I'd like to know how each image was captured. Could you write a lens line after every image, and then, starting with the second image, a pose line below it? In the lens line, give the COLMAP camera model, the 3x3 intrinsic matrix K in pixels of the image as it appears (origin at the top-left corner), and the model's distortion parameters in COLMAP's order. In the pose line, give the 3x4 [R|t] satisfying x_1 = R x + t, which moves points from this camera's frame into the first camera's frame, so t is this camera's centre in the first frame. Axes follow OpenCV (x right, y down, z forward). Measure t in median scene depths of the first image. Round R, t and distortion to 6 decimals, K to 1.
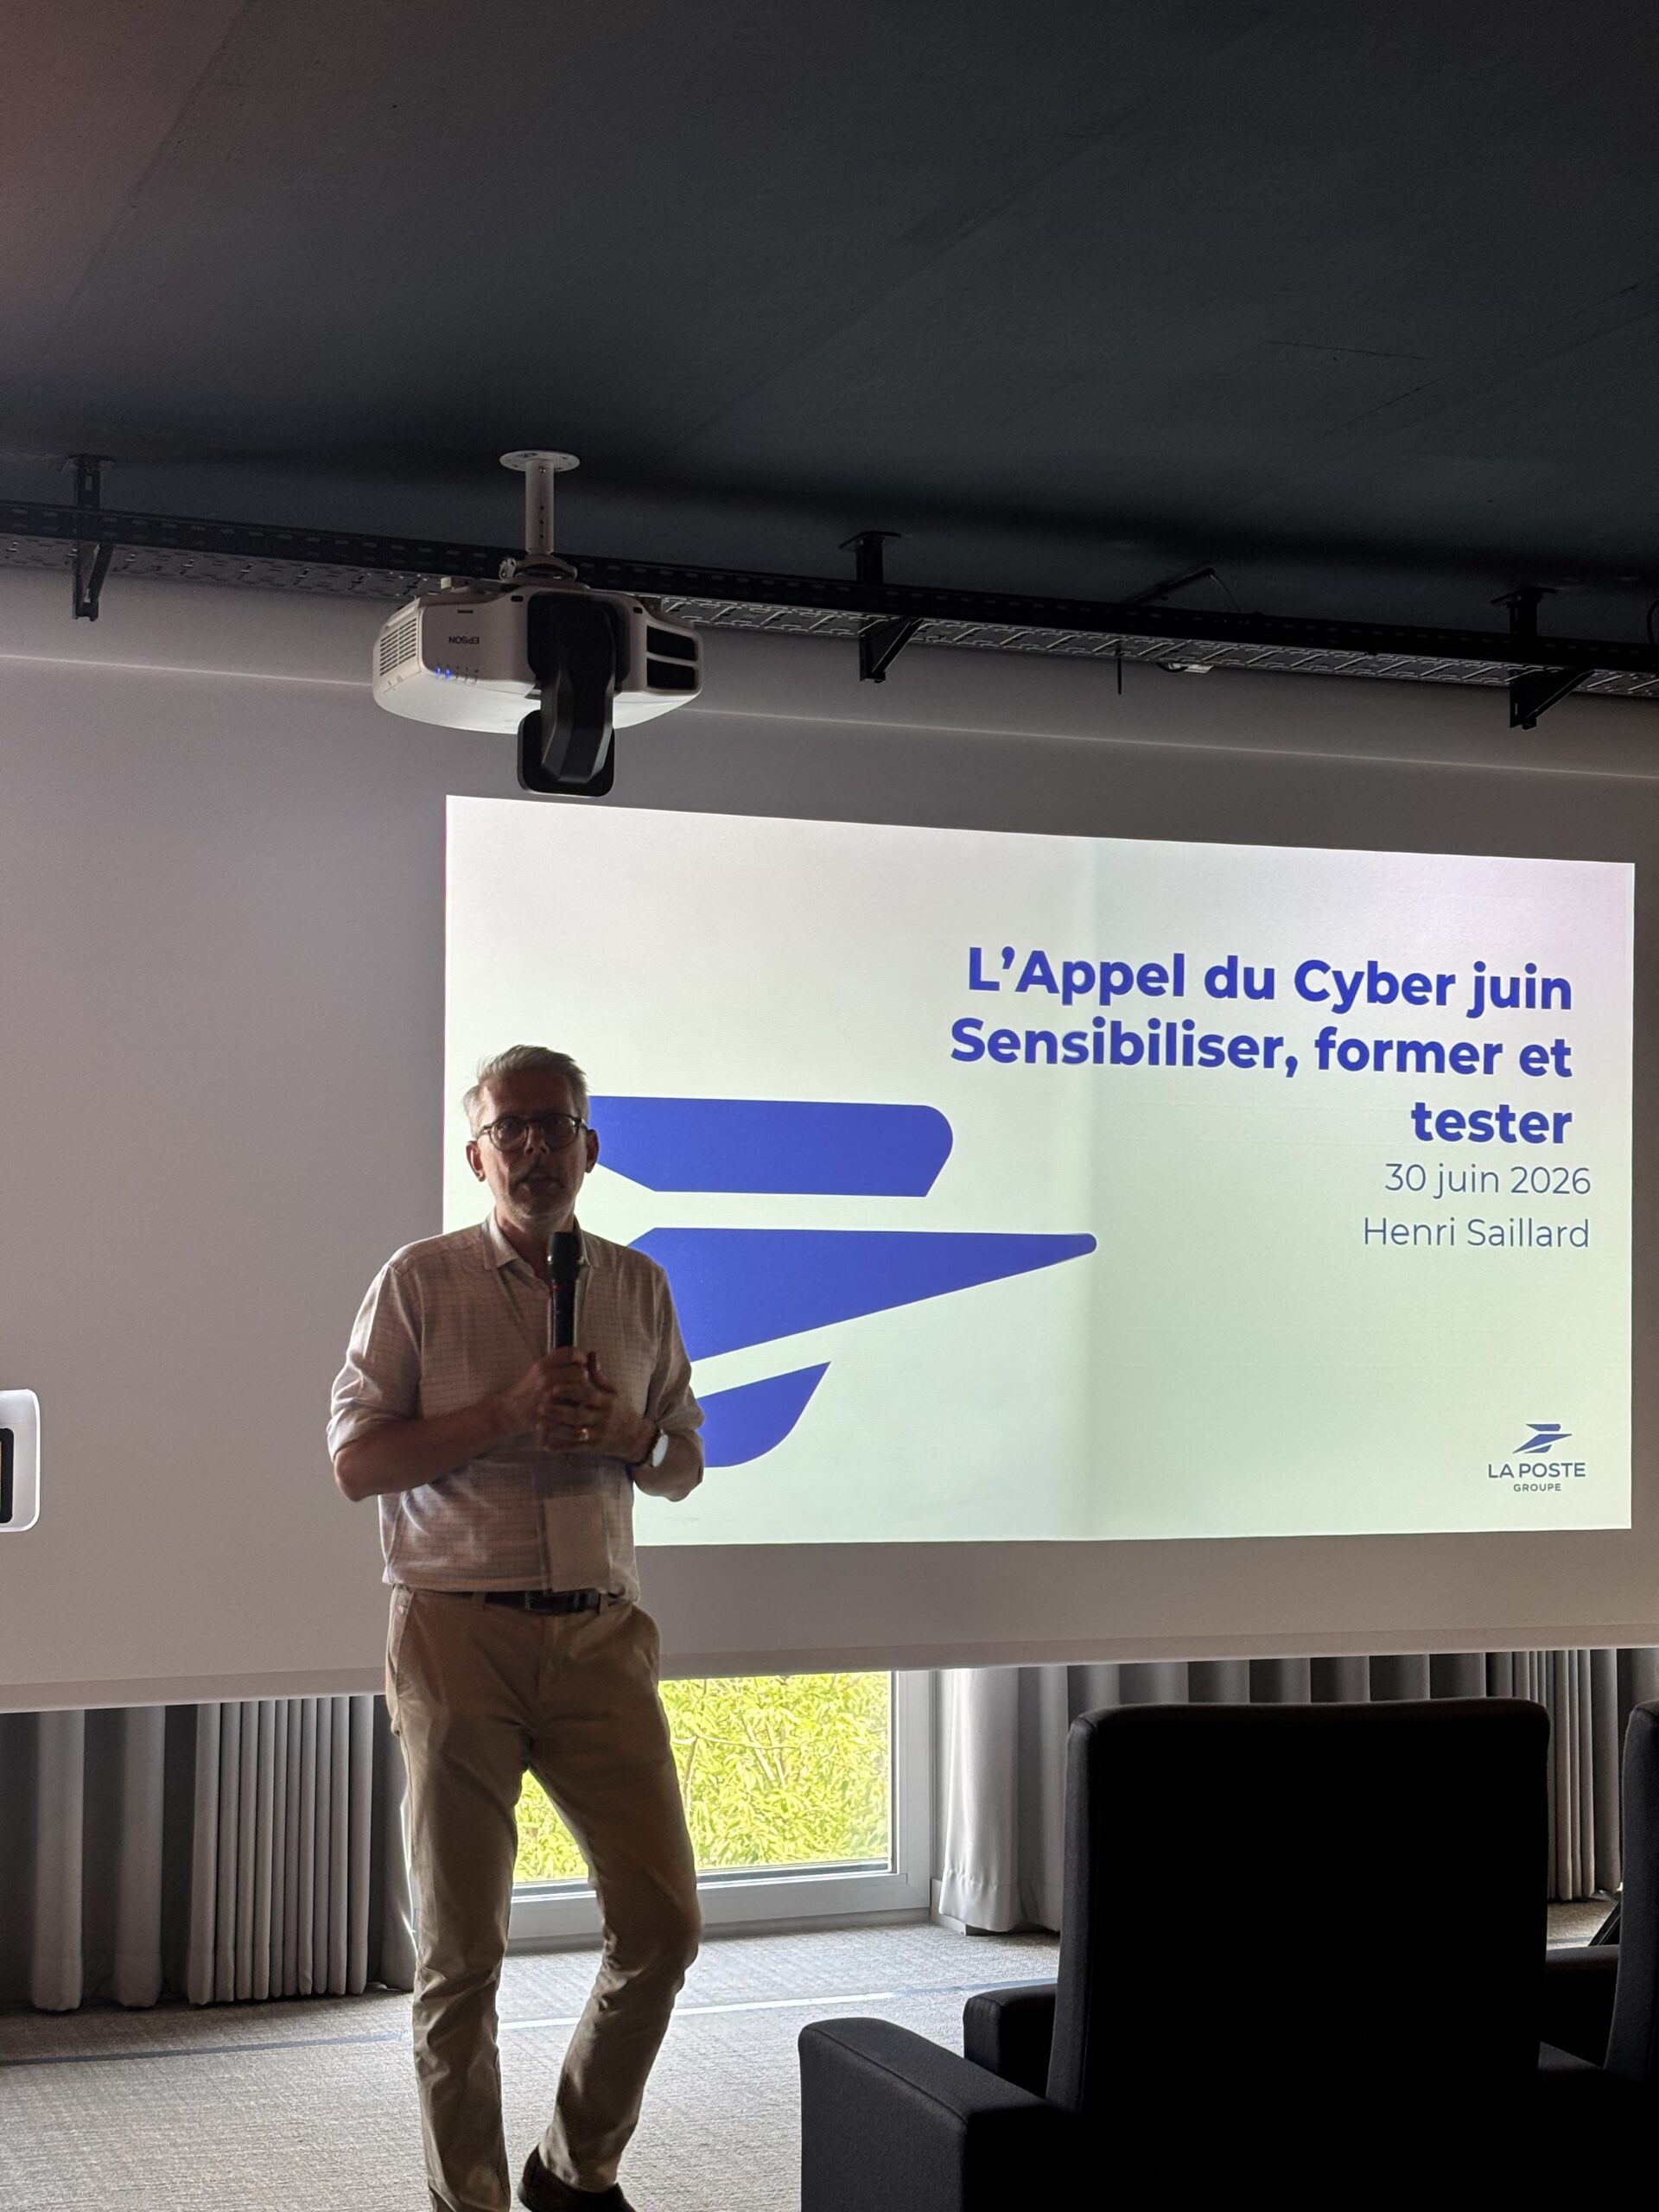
lens RADIAL K [[3330.8, 0, 860.4], [0, 3330.8, 1107.6], [0, 0, 1]] dist [0.237990, -1.174989]
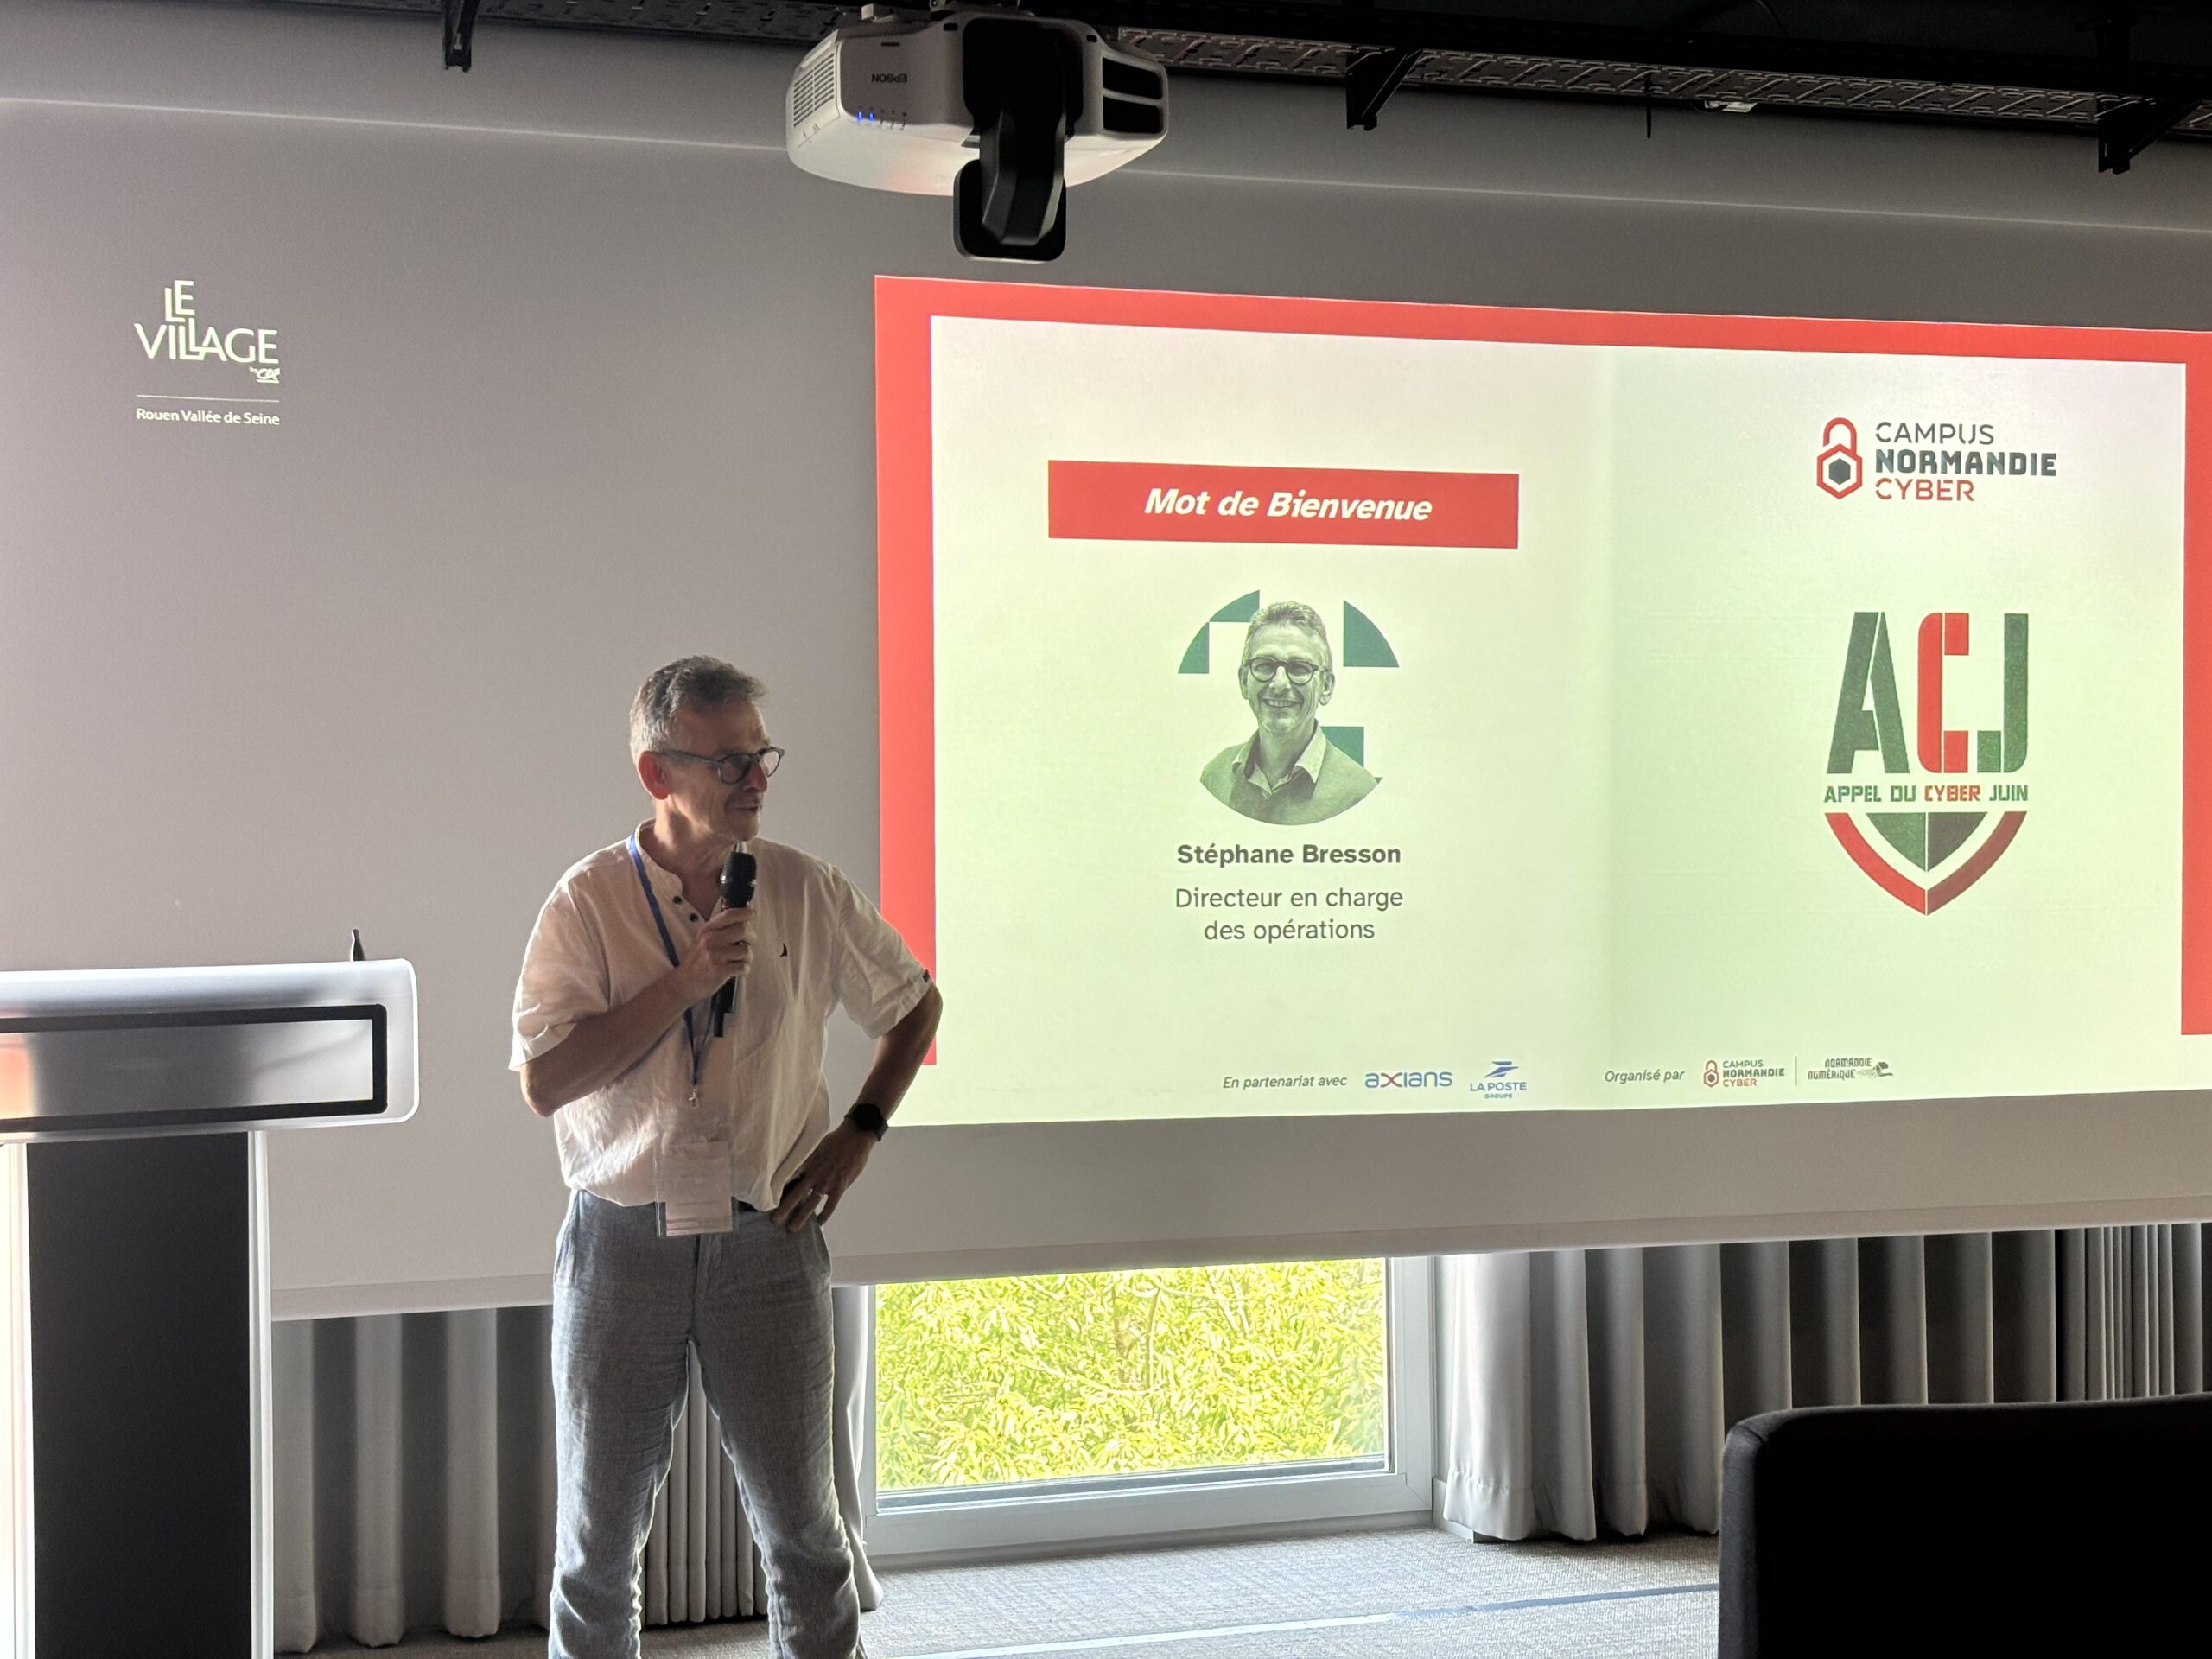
lens RADIAL K [[3318.7, 0, 1106.0], [0, 3318.7, 829.5], [0, 0, 1]] dist [0.258552, -1.073050]
pose [[0.998108, -0.011171, -0.060462, -0.012343], [0.014472, 0.998412, 0.054438, 0.005271], [0.059758, -0.055210, 0.996685, 0.126691]]
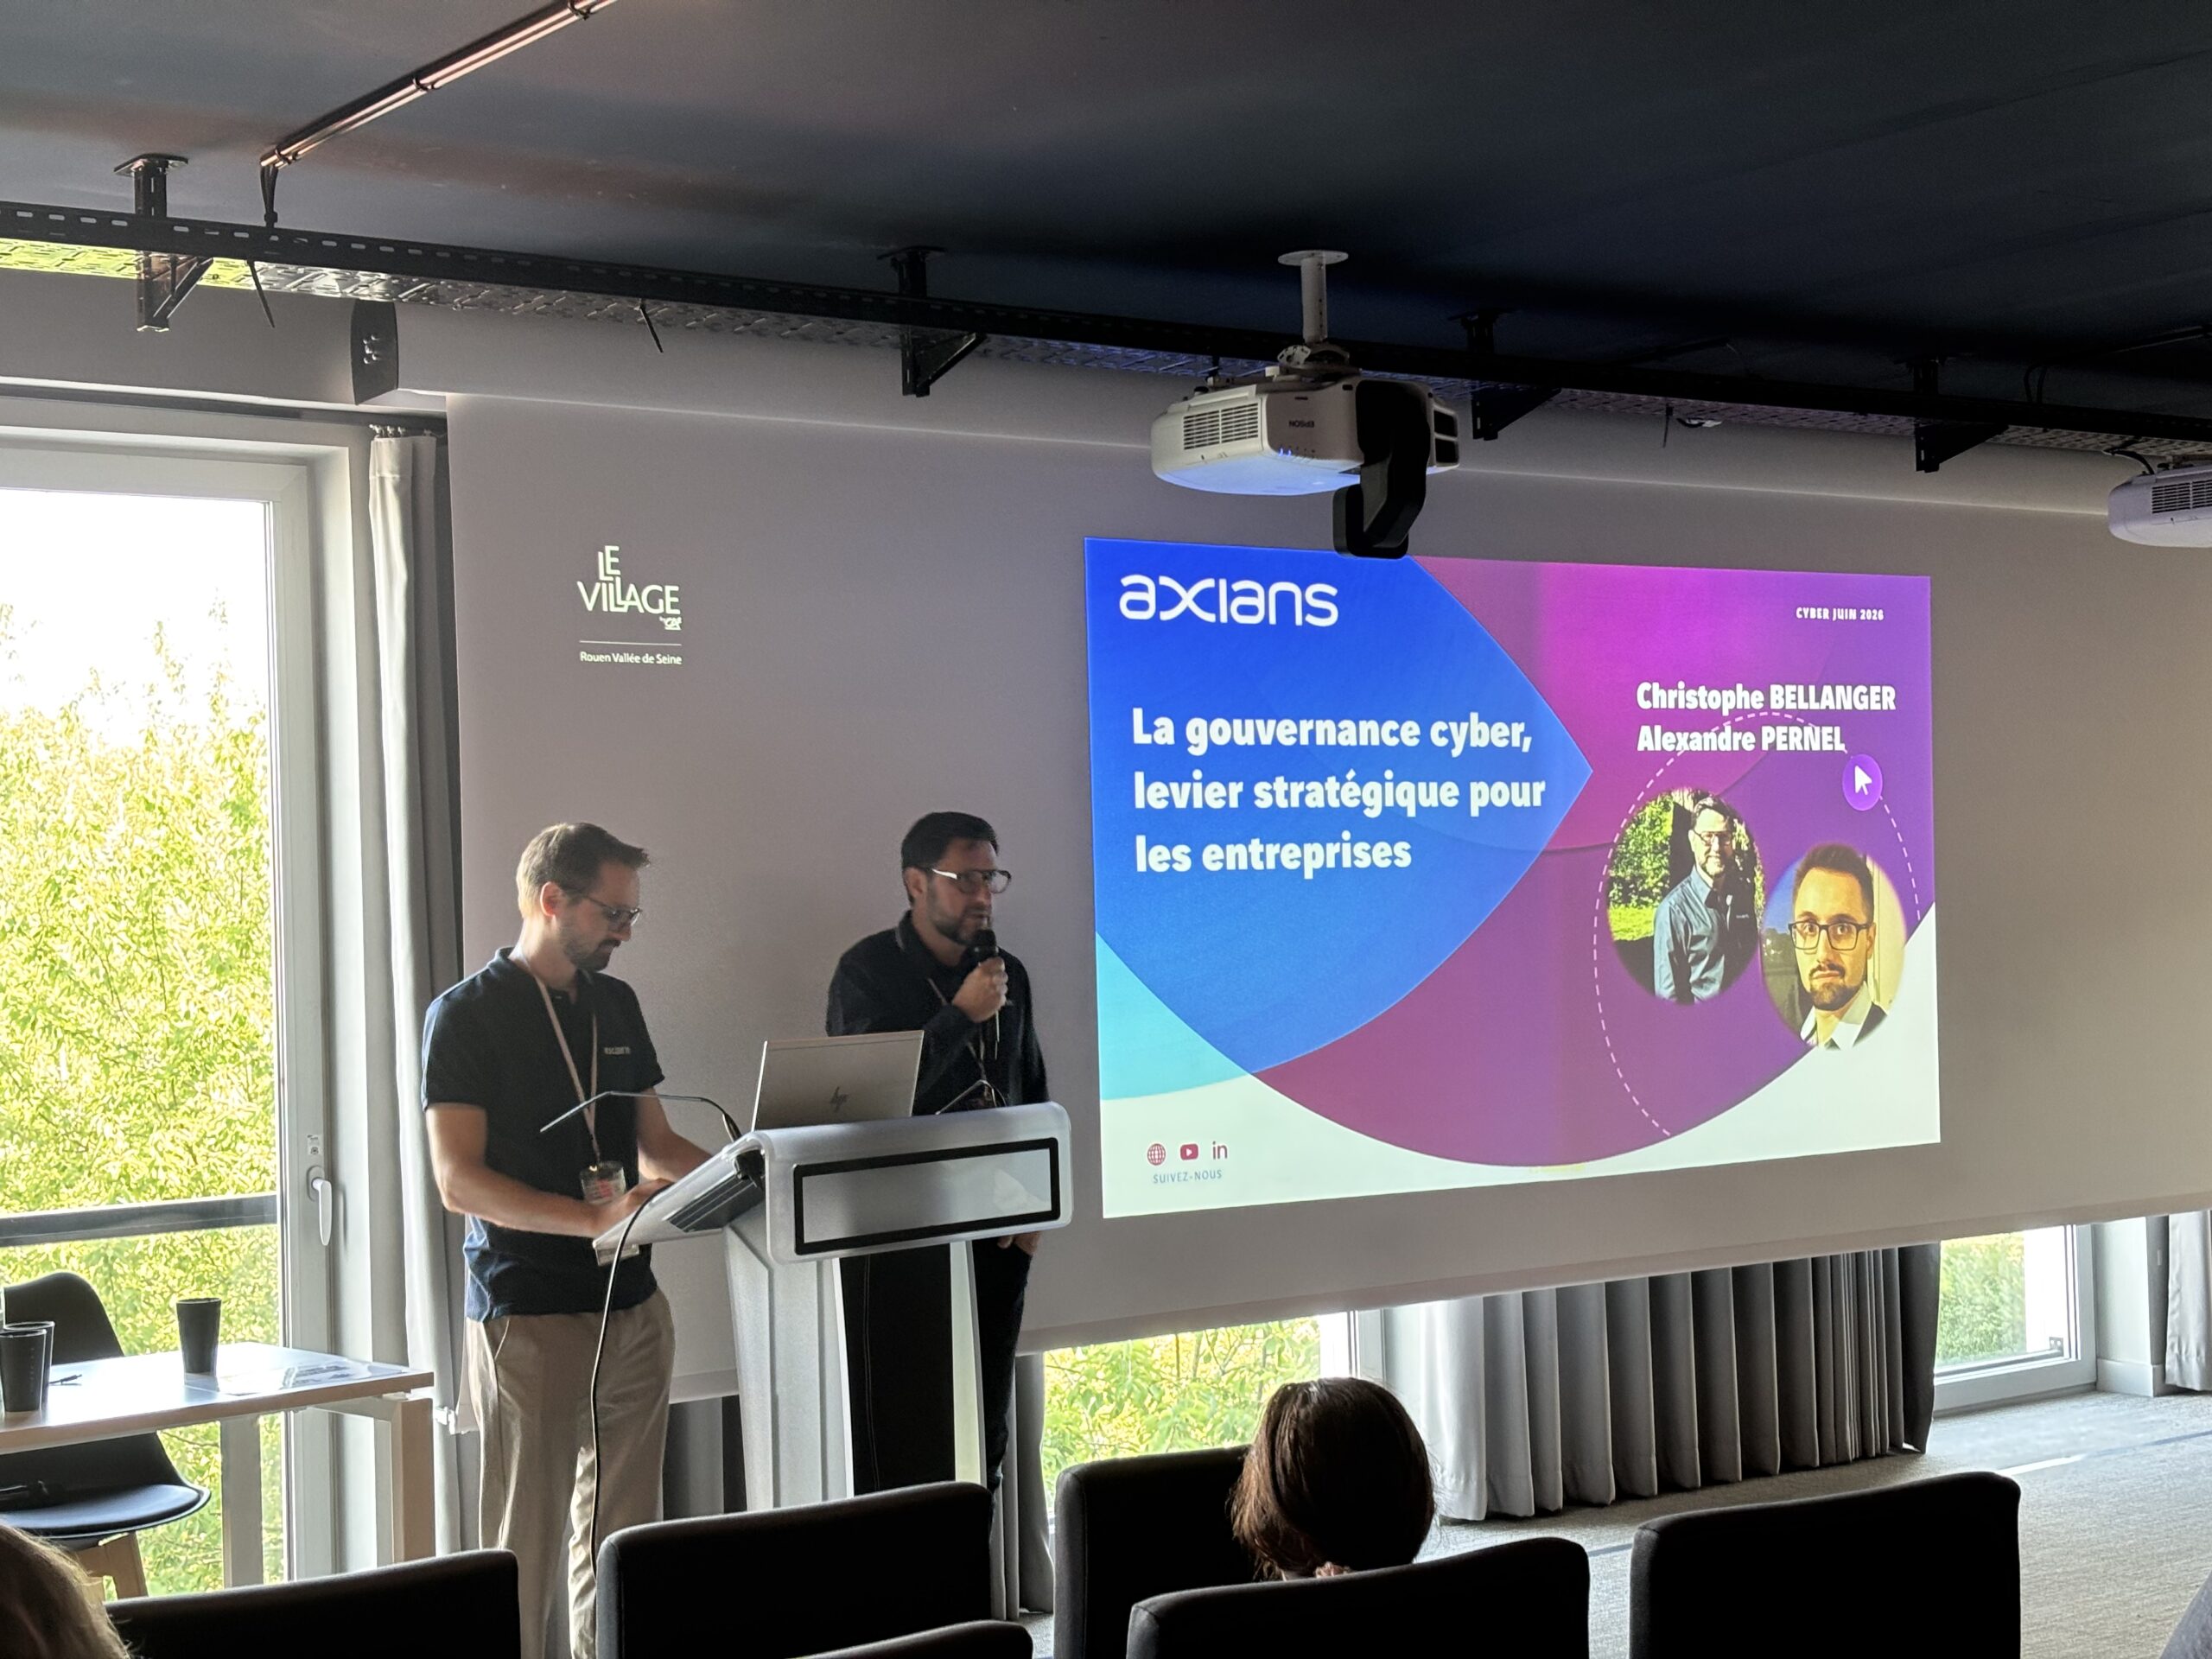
lens RADIAL K [[3346.7, 0, 1106.0], [0, 3346.7, 829.5], [0, 0, 1]] dist [0.243581, -1.123893]
pose [[0.966168, -0.024167, 0.256779, -0.427277], [0.015037, 0.999185, 0.037460, -0.041188], [-0.257475, -0.032331, 0.965744, -0.074543]]
